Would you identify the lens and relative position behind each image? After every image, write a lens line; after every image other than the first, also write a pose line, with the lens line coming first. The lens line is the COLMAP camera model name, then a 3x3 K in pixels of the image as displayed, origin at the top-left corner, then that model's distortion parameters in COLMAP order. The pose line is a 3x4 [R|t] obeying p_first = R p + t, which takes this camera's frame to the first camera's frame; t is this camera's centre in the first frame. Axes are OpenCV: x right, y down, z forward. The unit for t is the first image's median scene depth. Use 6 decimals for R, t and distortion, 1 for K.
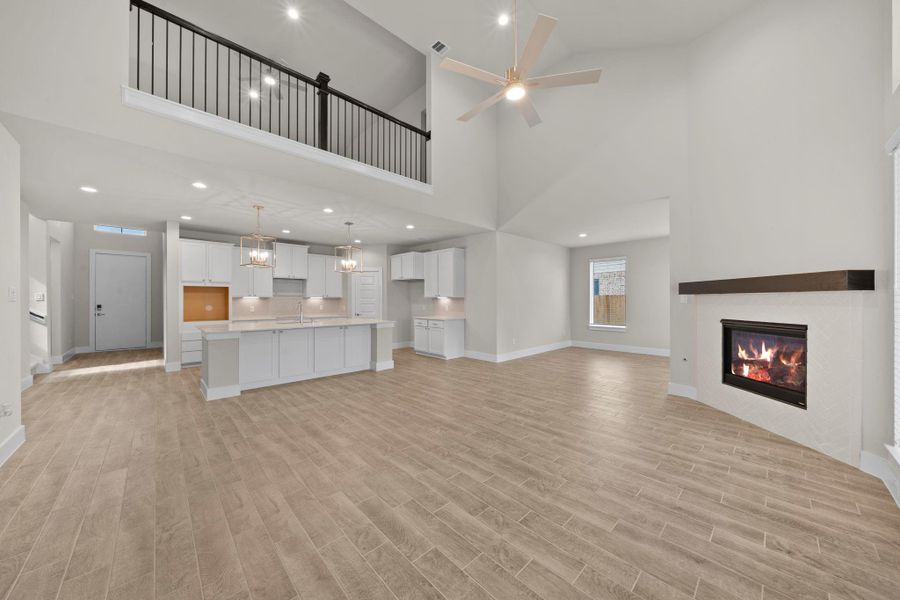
lens RADIAL K [[335.2, 0, 450.0], [0, 335.2, 300.0], [0, 0, 1]] dist [-0.000188, -0.000027]
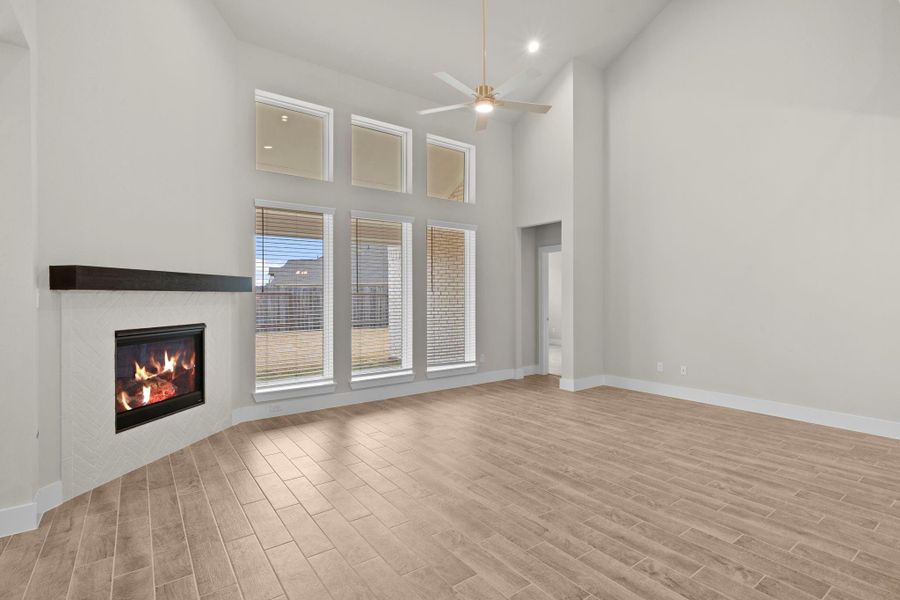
lens RADIAL K [[423.6, 0, 434.6], [0, 423.6, 299.0], [0, 0, 1]] dist [0.000788, -0.000113]
pose [[-0.985016, 0.004278, 0.172413, 0.098855], [0.004557, 0.999989, 0.001226, -0.001428], [-0.172406, 0.001994, -0.985024, 1.938839]]
